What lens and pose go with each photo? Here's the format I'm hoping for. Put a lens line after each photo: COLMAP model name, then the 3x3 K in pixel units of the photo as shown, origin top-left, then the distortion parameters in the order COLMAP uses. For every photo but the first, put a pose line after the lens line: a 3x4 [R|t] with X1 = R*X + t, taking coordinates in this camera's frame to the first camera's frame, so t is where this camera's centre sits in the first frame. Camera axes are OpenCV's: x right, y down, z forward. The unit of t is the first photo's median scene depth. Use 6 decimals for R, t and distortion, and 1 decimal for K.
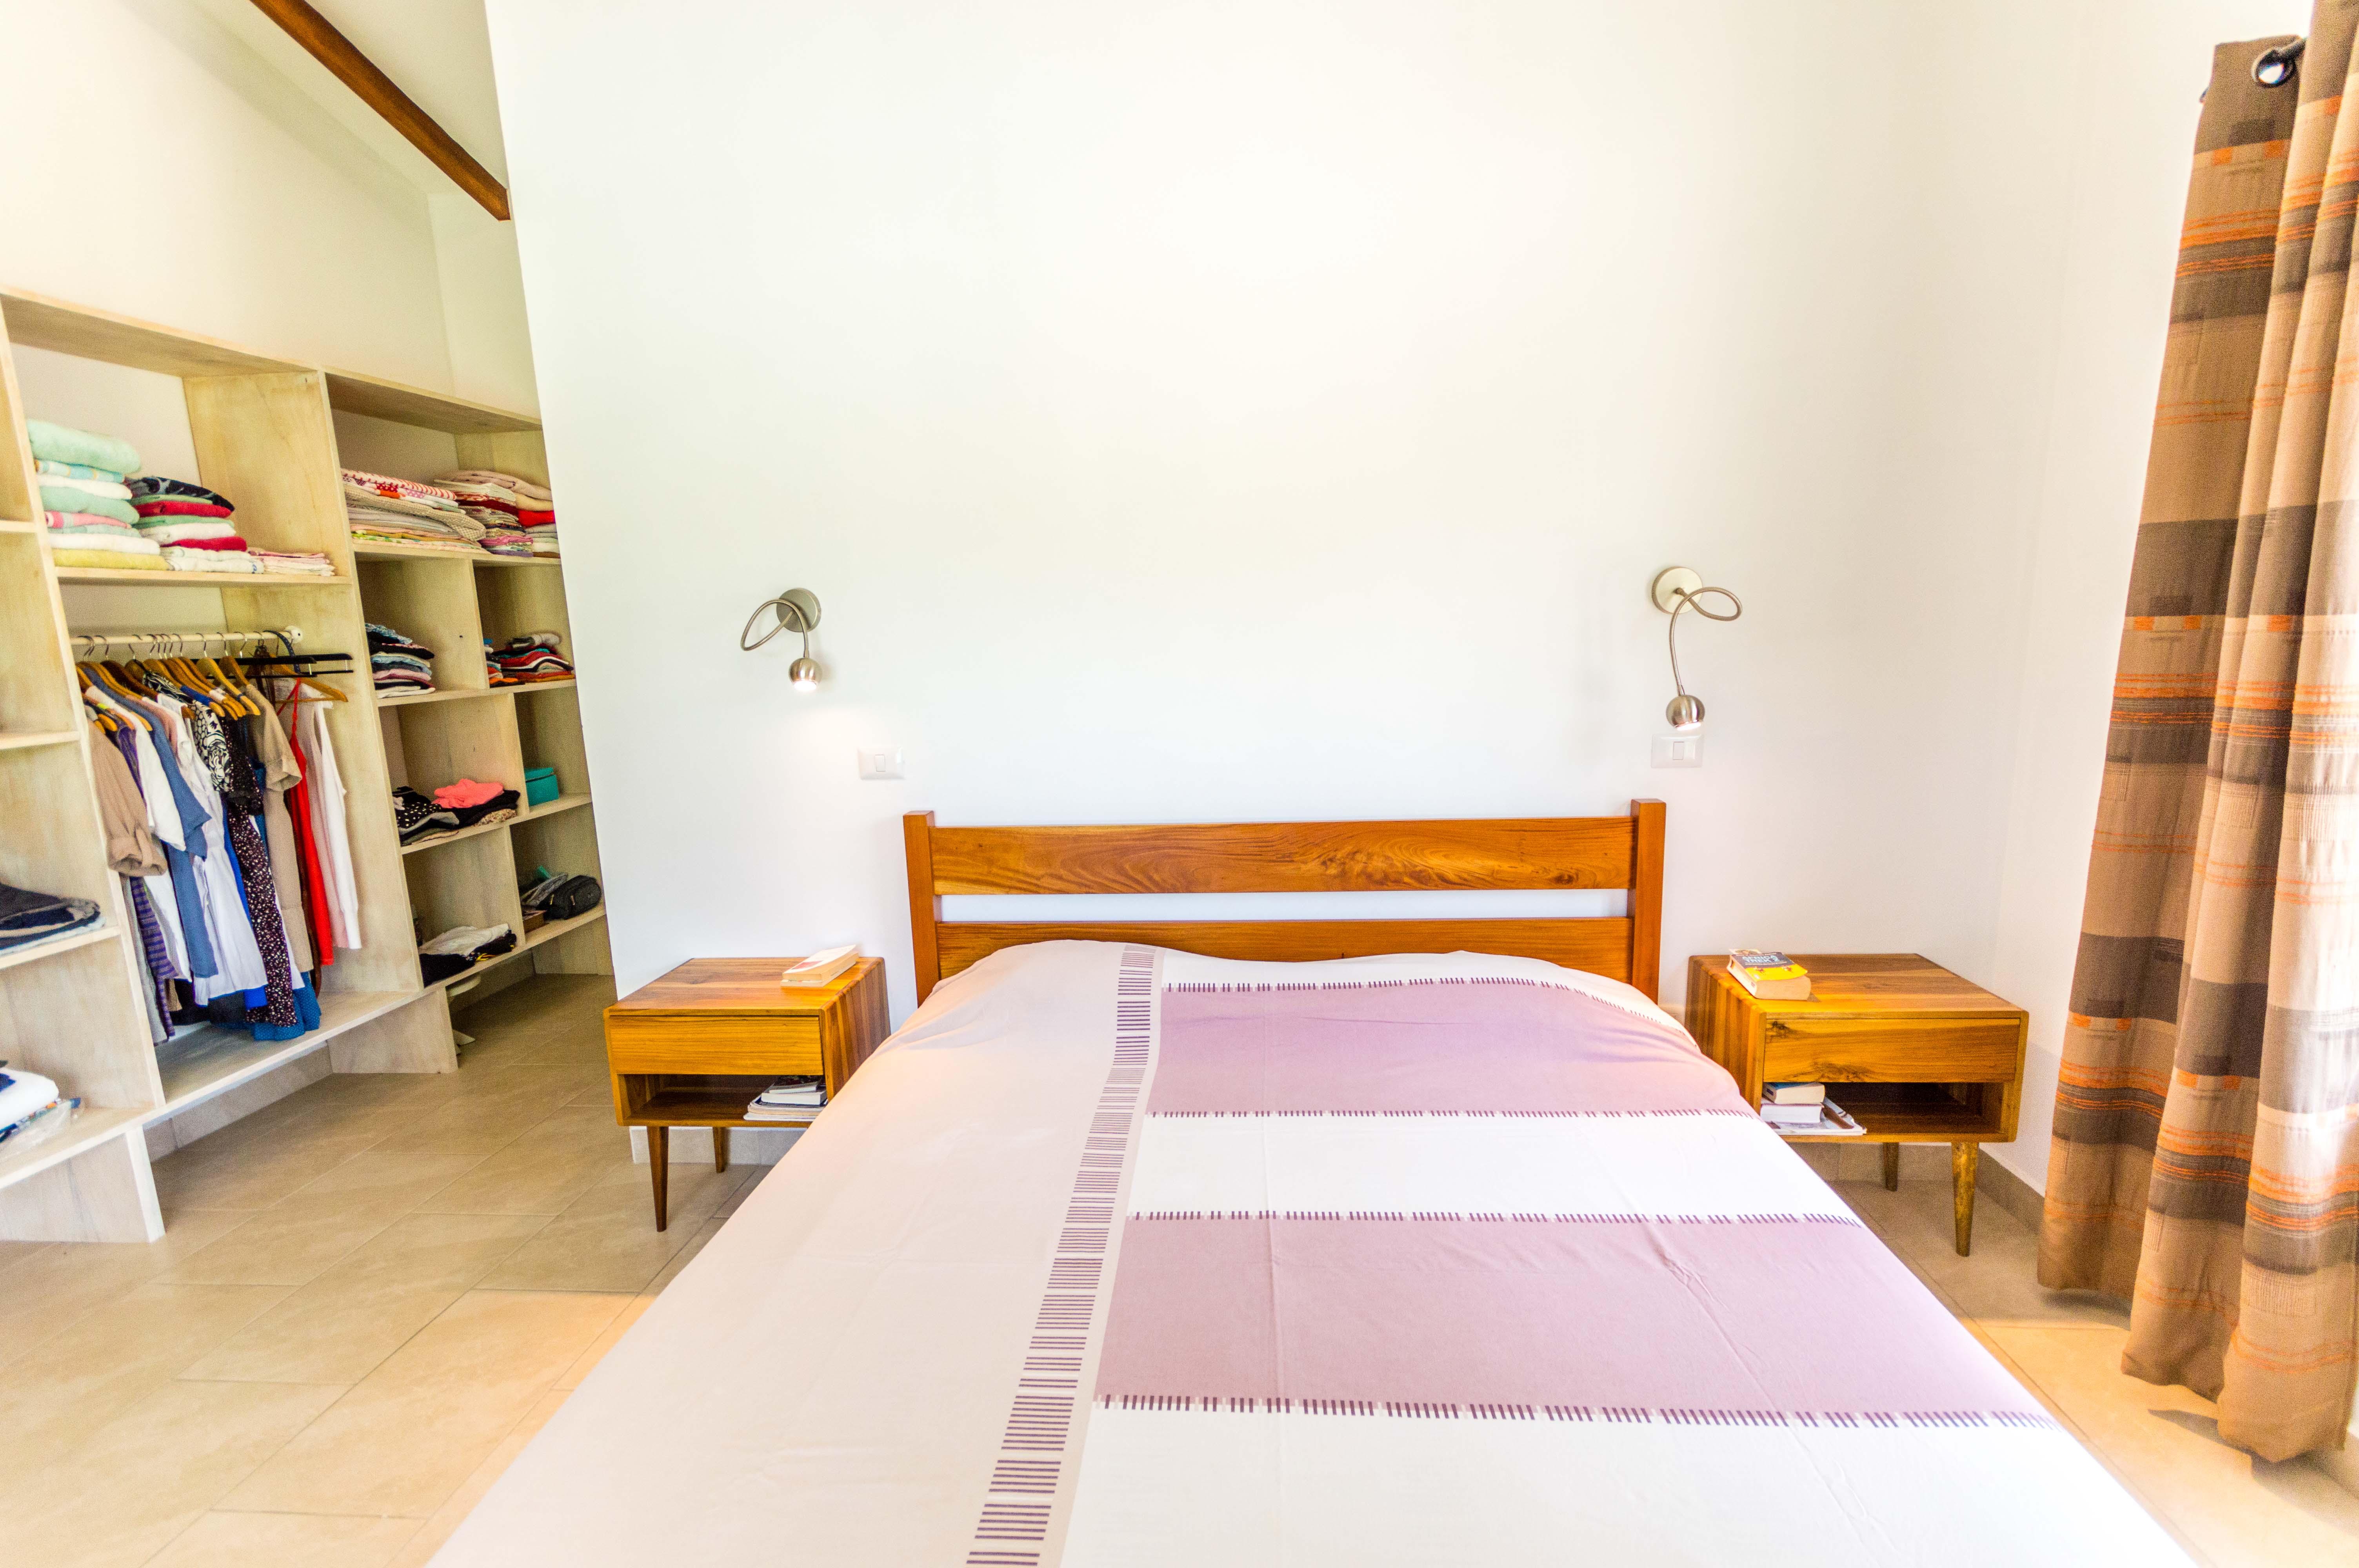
lens RADIAL K [[1064.5, 0, 1189.9], [0, 1064.5, 790.2], [0, 0, 1]] dist [0.000472, 0.000529]
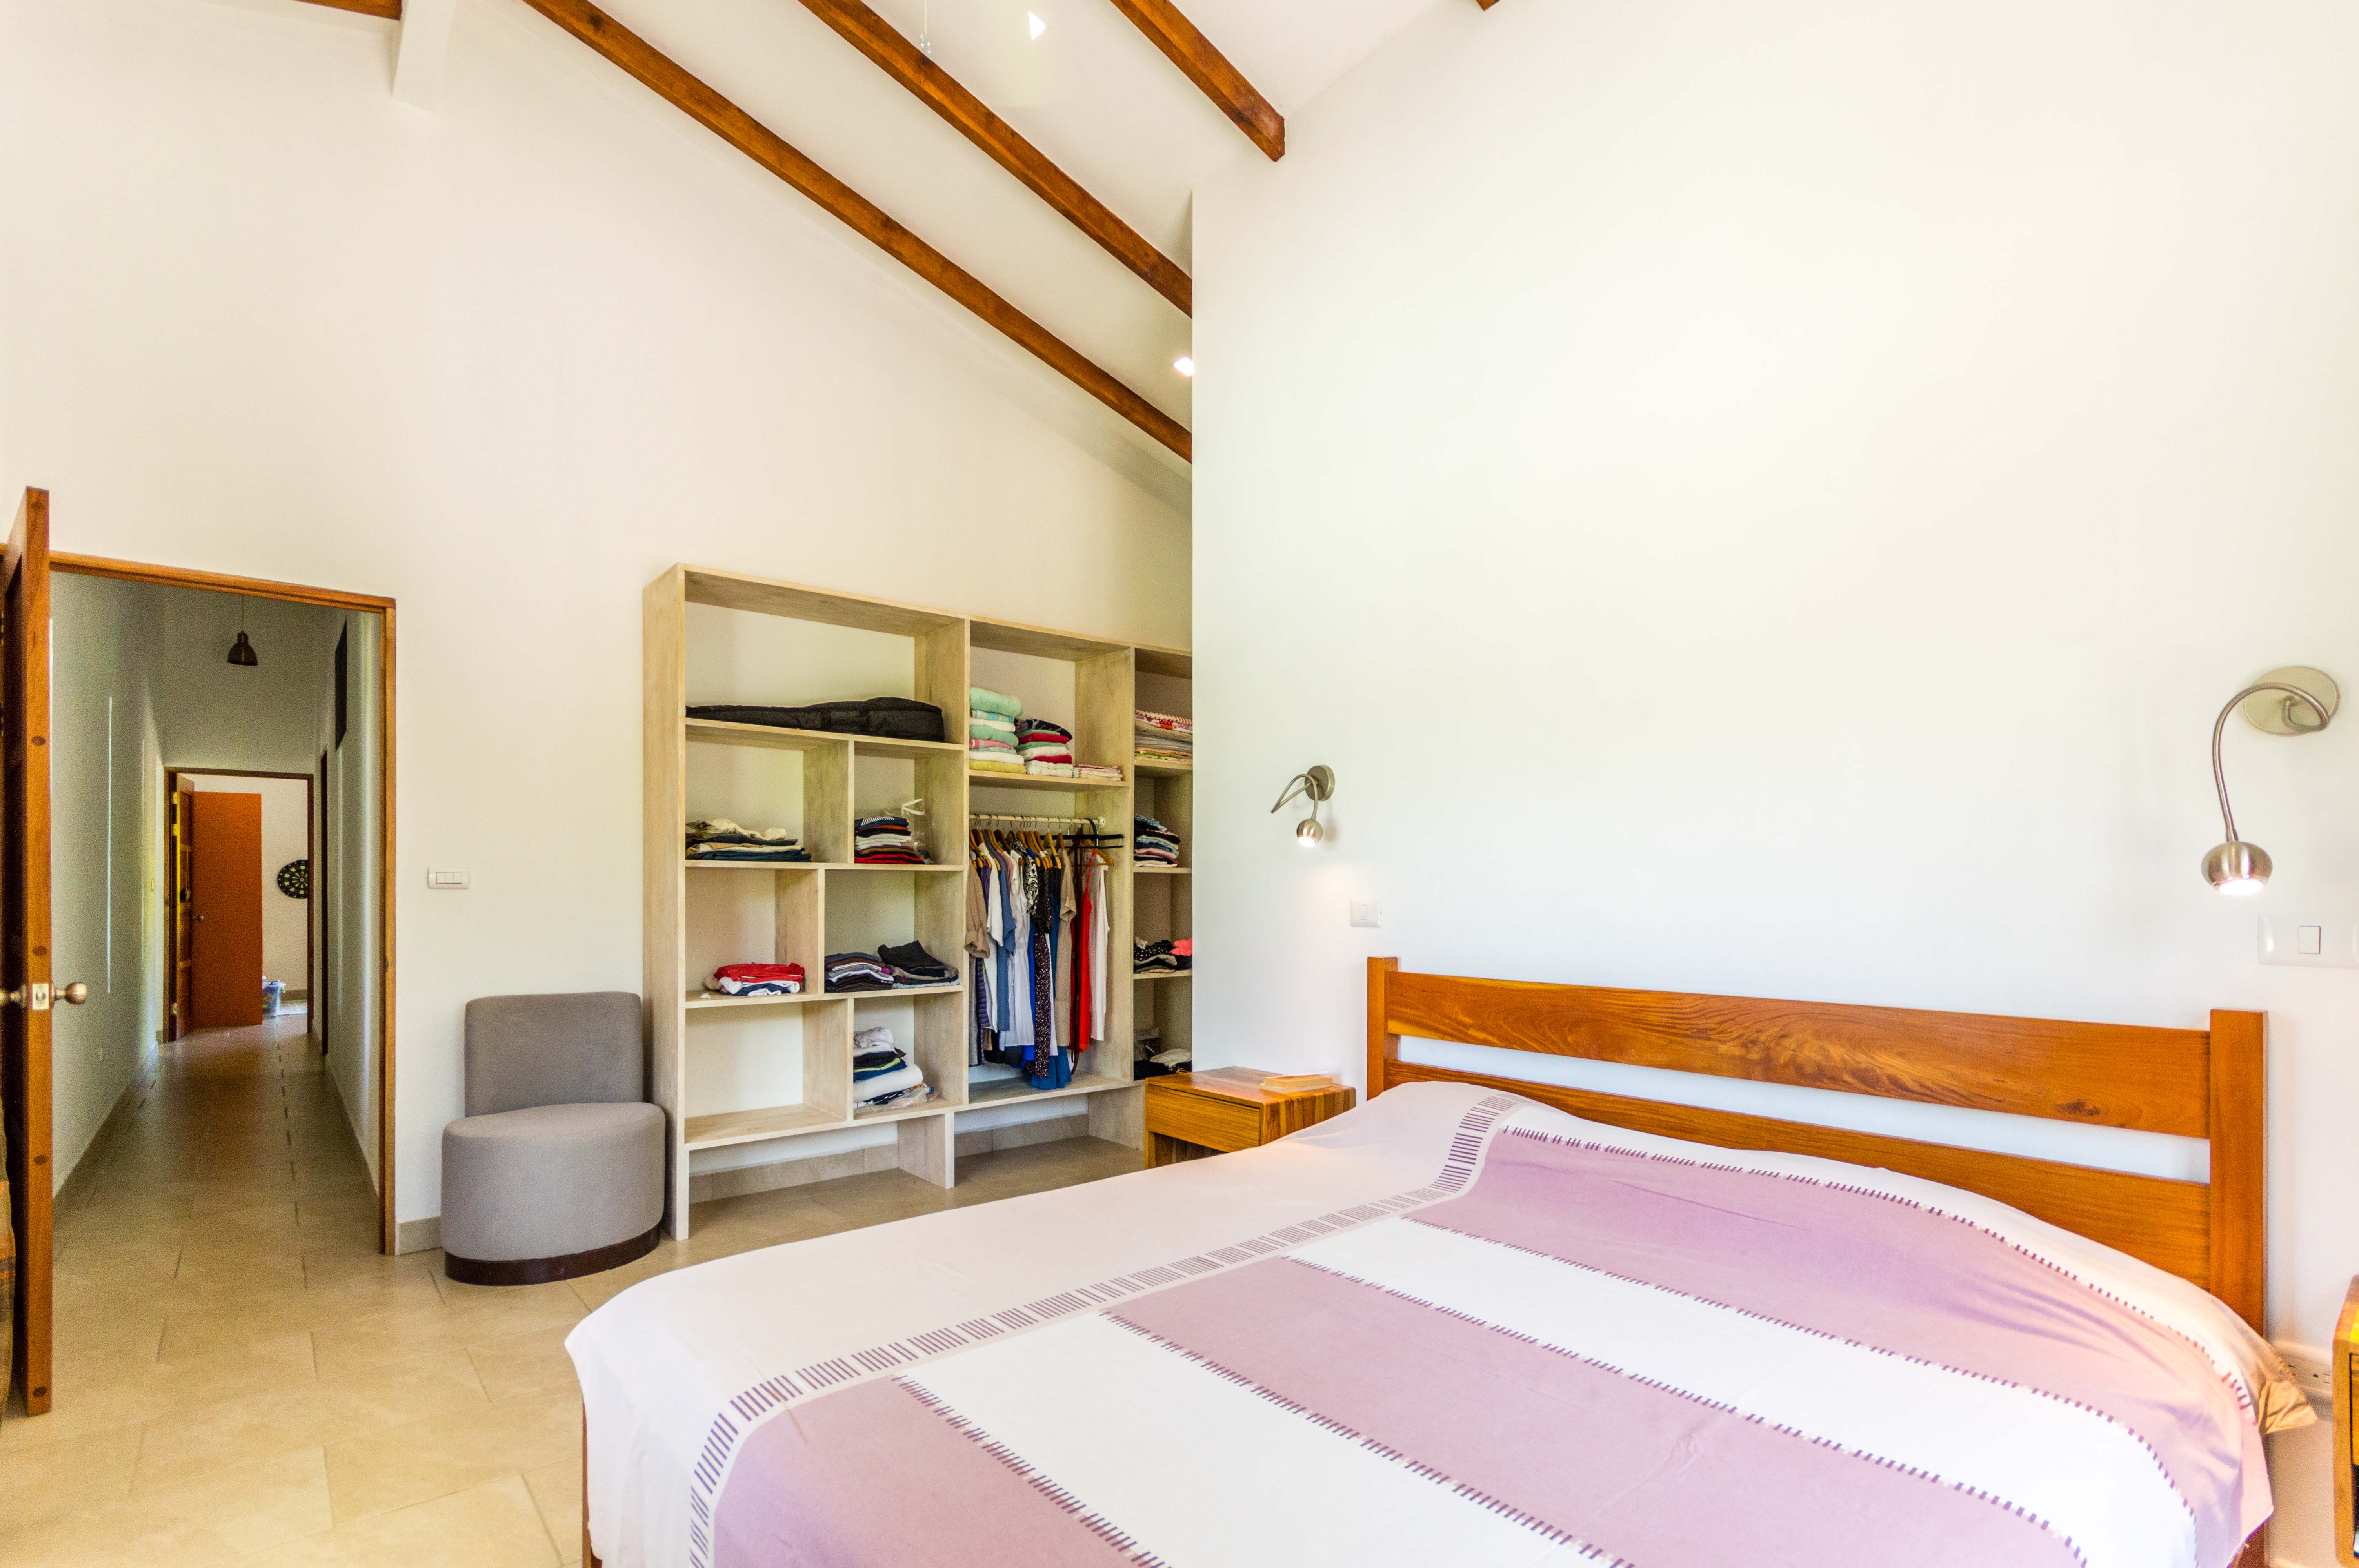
lens RADIAL K [[1121.3, 0, 1186.9], [0, 1121.3, 889.5], [0, 0, 1]] dist [-0.001437, 0.000021]
pose [[0.695342, 0.033175, -0.717913, 0.442370], [-0.142906, 0.985369, -0.092878, 0.089970], [0.704328, 0.167176, 0.689909, 0.031844]]
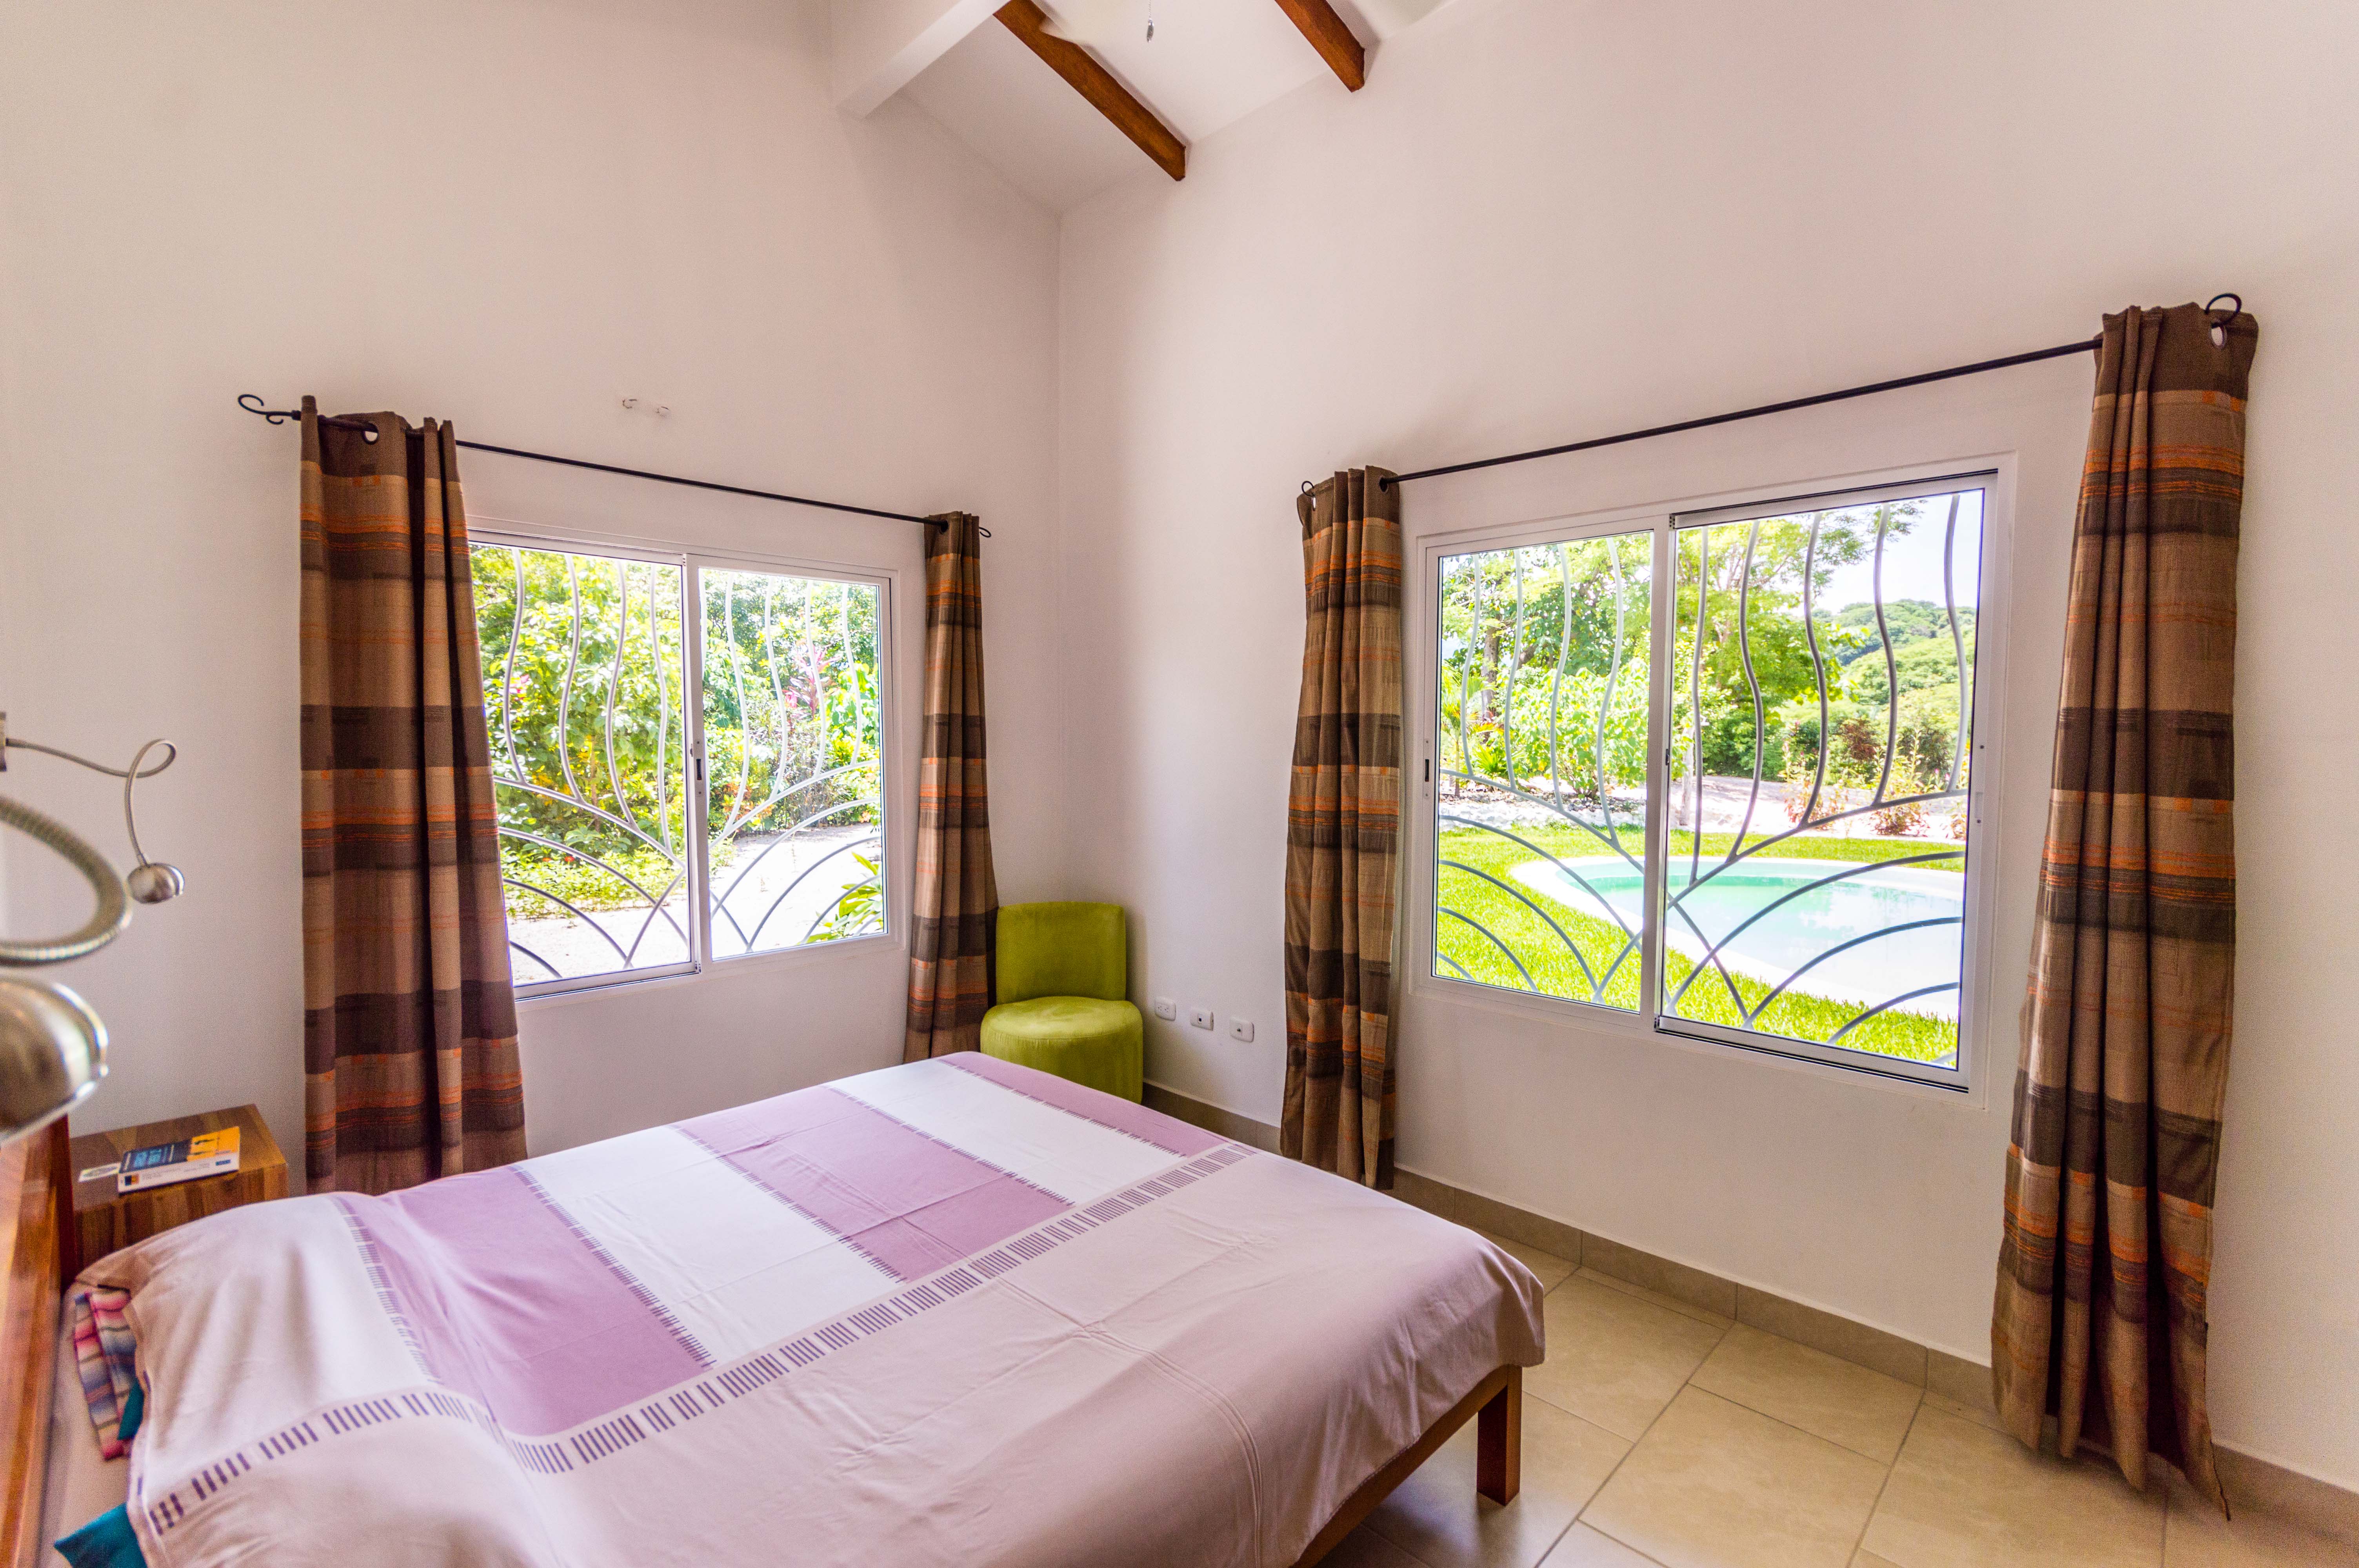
lens RADIAL K [[1048.9, 0, 1190.0], [0, 1048.9, 794.3], [0, 0, 1]] dist [0.003752, 0.001812]
pose [[-0.773502, -0.004456, 0.633779, -0.612495], [0.129874, 0.977641, 0.165379, -0.152015], [-0.620345, 0.210232, -0.755629, 0.959208]]
